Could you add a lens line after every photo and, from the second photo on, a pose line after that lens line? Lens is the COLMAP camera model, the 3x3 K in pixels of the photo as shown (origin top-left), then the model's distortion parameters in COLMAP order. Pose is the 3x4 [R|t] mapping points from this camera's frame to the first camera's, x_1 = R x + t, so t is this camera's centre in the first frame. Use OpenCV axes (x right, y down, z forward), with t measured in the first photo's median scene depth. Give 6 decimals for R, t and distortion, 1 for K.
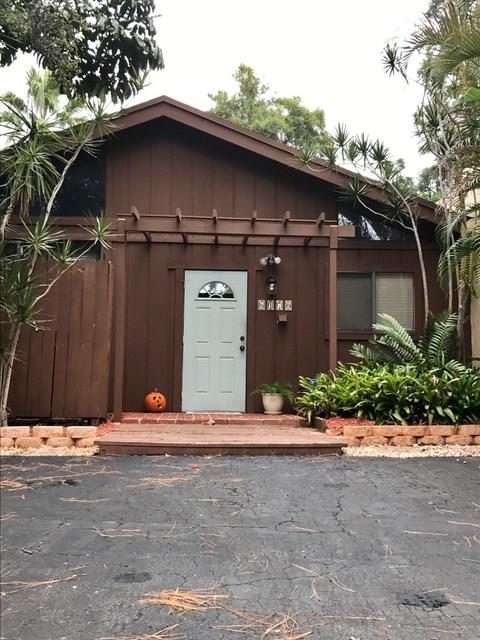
lens RADIAL K [[910.1, 0, 239.9], [0, 910.1, 316.9], [0, 0, 1]] dist [0.047190, 0.000000]
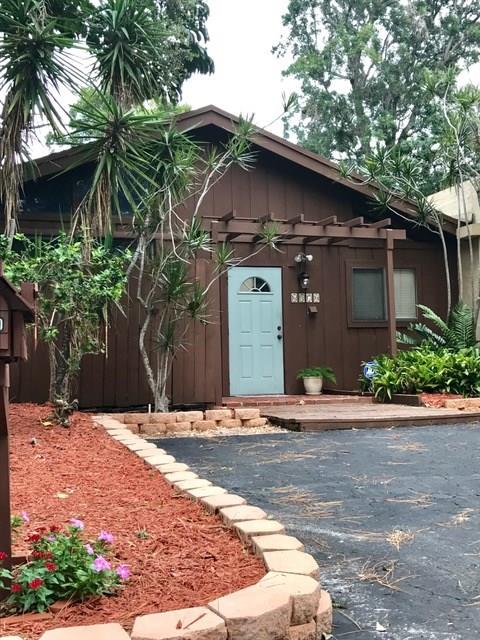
lens RADIAL K [[910.1, 0, 239.6], [0, 910.1, 322.8], [0, 0, 1]] dist [0.047190, 0.000000]
pose [[0.956329, -0.015268, 0.291892, -0.371140], [0.009259, 0.999716, 0.021956, -0.007658], [-0.292145, -0.018295, 0.956199, -0.047768]]
